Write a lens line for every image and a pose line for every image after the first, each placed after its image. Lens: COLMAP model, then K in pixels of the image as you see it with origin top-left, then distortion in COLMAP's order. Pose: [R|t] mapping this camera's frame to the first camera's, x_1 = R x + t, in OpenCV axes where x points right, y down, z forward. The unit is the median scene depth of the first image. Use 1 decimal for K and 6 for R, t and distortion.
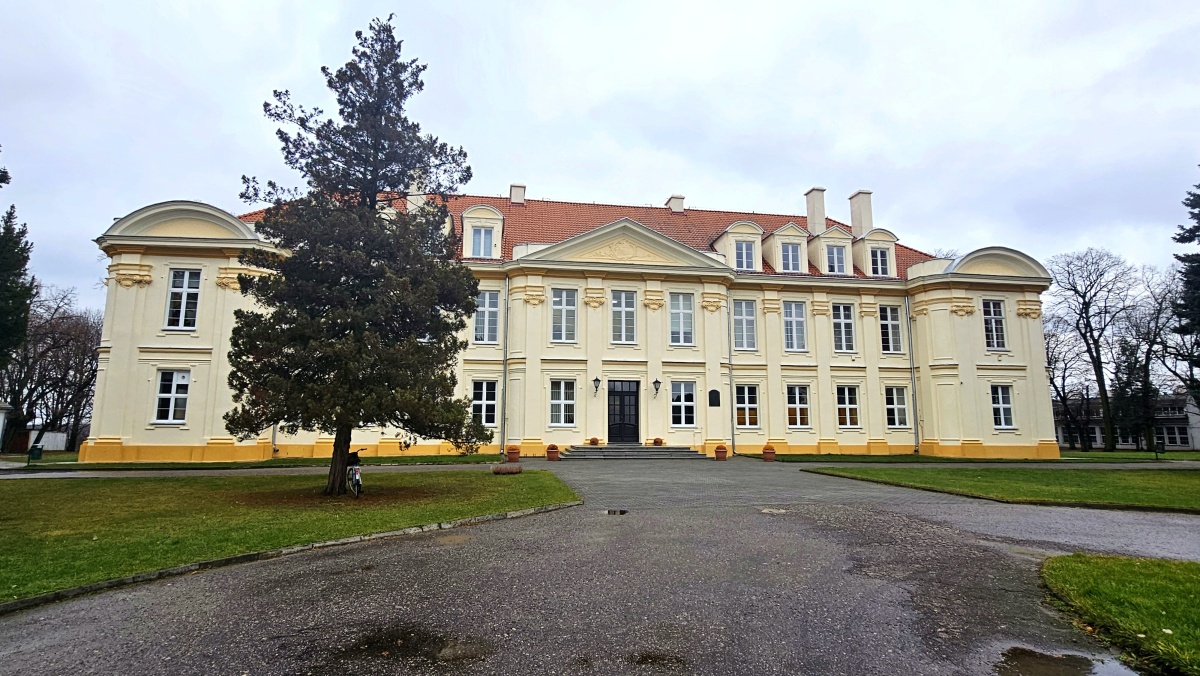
lens RADIAL K [[624.7, 0, 584.6], [0, 624.7, 328.6], [0, 0, 1]] dist [-0.005006, 0.008480]
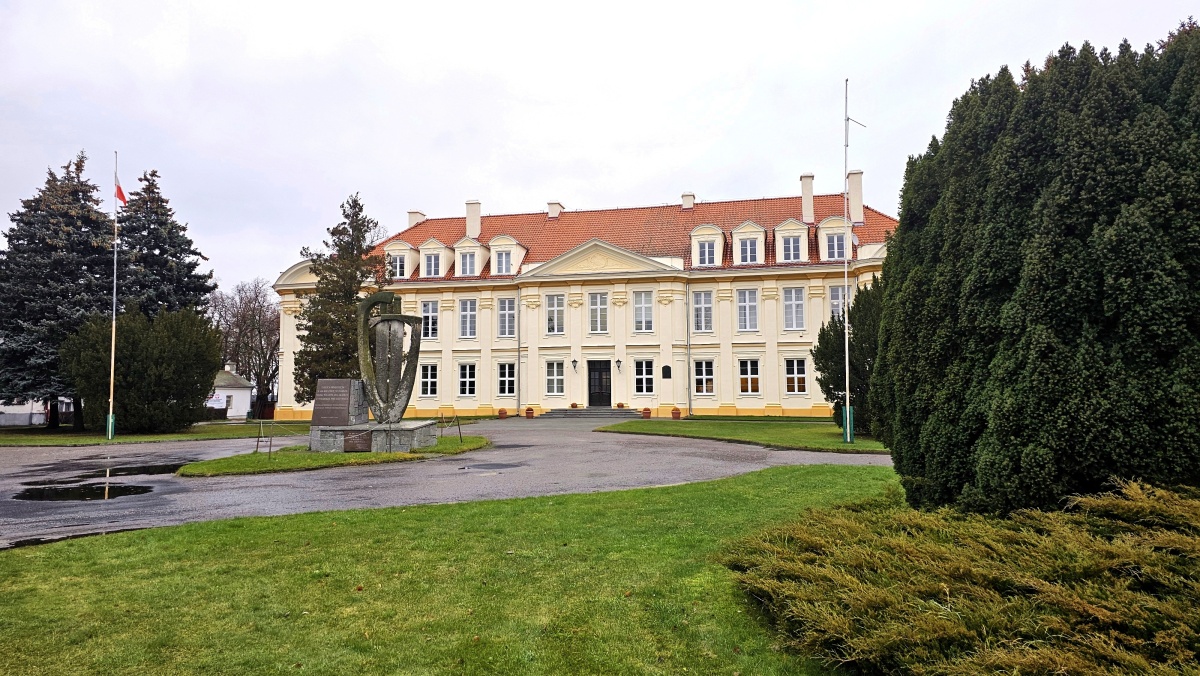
lens RADIAL K [[783.6, 0, 579.6], [0, 783.6, 341.2], [0, 0, 1]] dist [0.081257, -0.064154]
pose [[0.928061, -0.039053, -0.370376, 0.659957], [0.067016, 0.995766, 0.062928, -0.068348], [0.366350, -0.083222, 0.926748, -0.582830]]
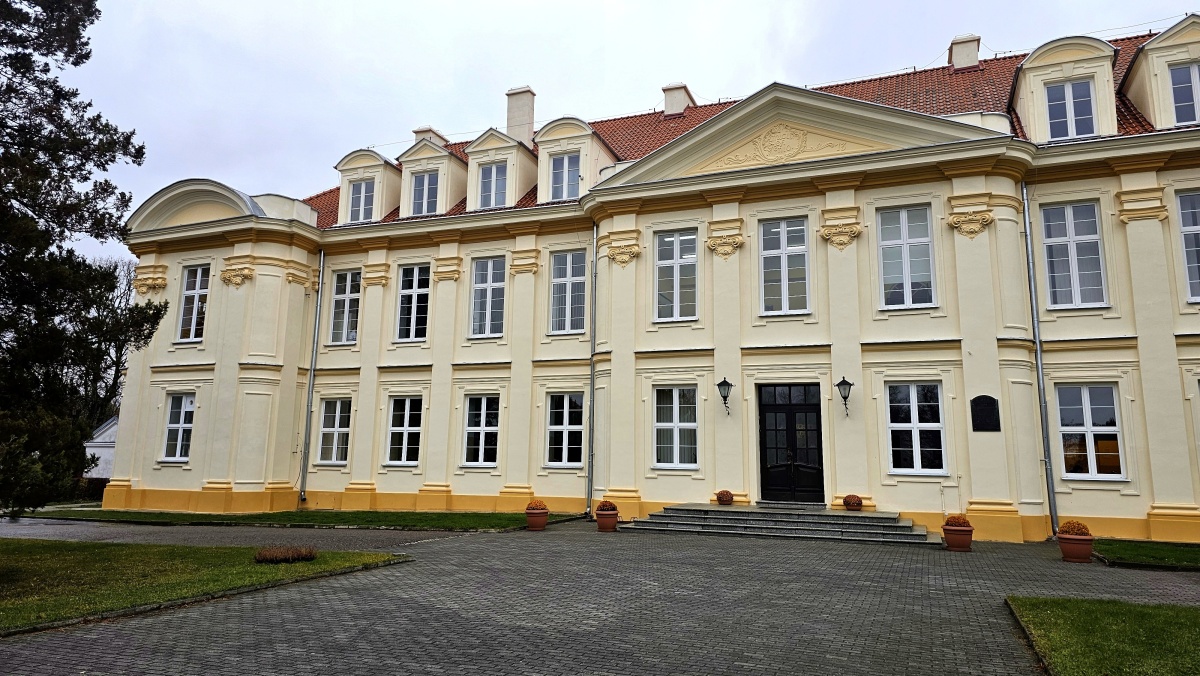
lens RADIAL K [[783.6, 0, 593.7], [0, 783.6, 328.1], [0, 0, 1]] dist [0.081257, -0.064154]
pose [[0.868016, -0.078383, -0.490310, 0.256468], [0.066083, 0.996914, -0.042382, 0.054131], [0.492118, 0.004388, 0.870517, 0.339358]]
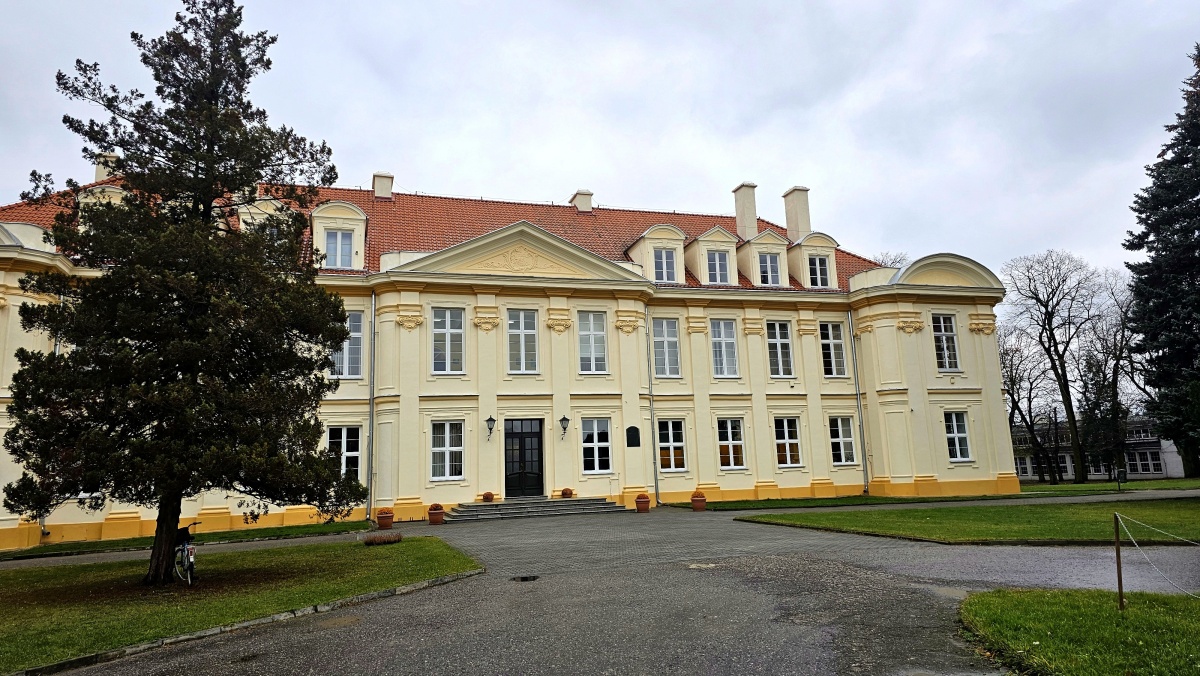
lens RADIAL K [[783.6, 0, 590.3], [0, 783.6, 325.4], [0, 0, 1]] dist [0.081257, -0.064154]
pose [[0.988149, -0.014358, 0.152824, -0.006280], [0.019435, 0.999306, -0.031779, -0.005106], [-0.152262, 0.034373, 0.987742, -0.028611]]
